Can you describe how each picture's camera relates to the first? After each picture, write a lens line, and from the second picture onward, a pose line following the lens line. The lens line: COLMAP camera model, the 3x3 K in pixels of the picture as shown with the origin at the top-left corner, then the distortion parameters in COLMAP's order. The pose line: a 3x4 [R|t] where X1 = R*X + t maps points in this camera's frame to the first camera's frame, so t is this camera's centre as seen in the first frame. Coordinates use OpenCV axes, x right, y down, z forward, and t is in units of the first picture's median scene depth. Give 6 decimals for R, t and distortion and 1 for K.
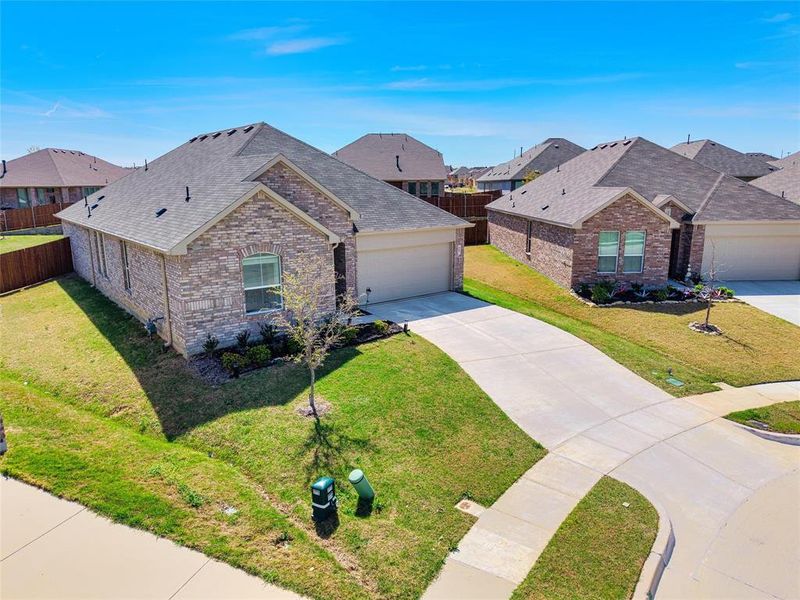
lens RADIAL K [[546.3, 0, 407.9], [0, 546.3, 305.3], [0, 0, 1]] dist [0.023220, -0.026476]
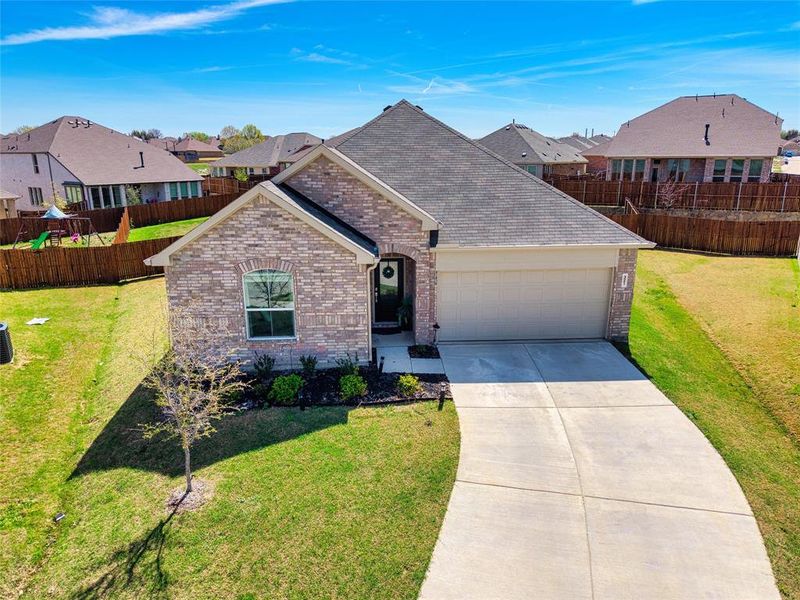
lens RADIAL K [[546.3, 0, 397.4], [0, 546.3, 298.8], [0, 0, 1]] dist [0.023220, -0.026476]
pose [[0.811139, 0.153408, -0.564375, 0.360548], [-0.128263, 0.988155, 0.084256, -0.146205], [0.570615, 0.004045, 0.821208, 0.439390]]
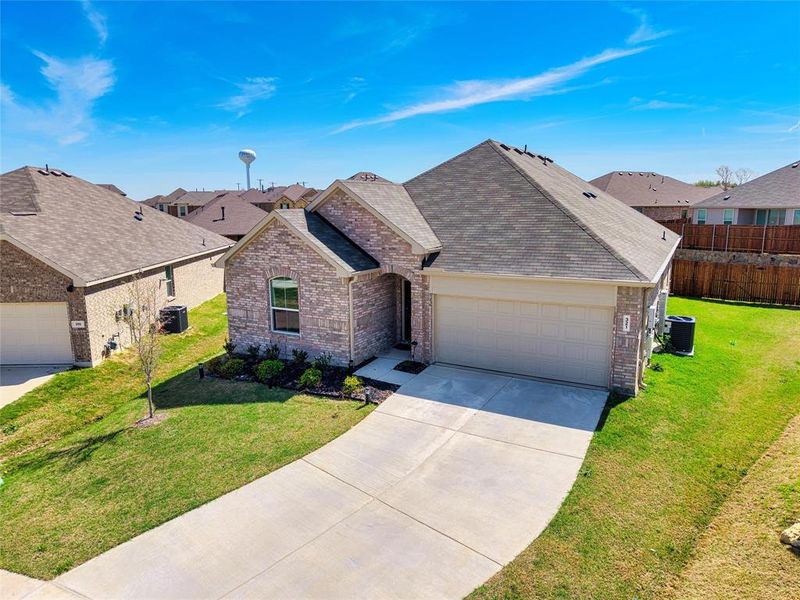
lens RADIAL K [[546.3, 0, 395.8], [0, 546.3, 291.6], [0, 0, 1]] dist [0.023220, -0.026476]
pose [[0.363871, 0.147447, -0.919705, 0.771890], [-0.196042, 0.977397, 0.079135, -0.192367], [0.910585, 0.151506, 0.384553, 0.800757]]
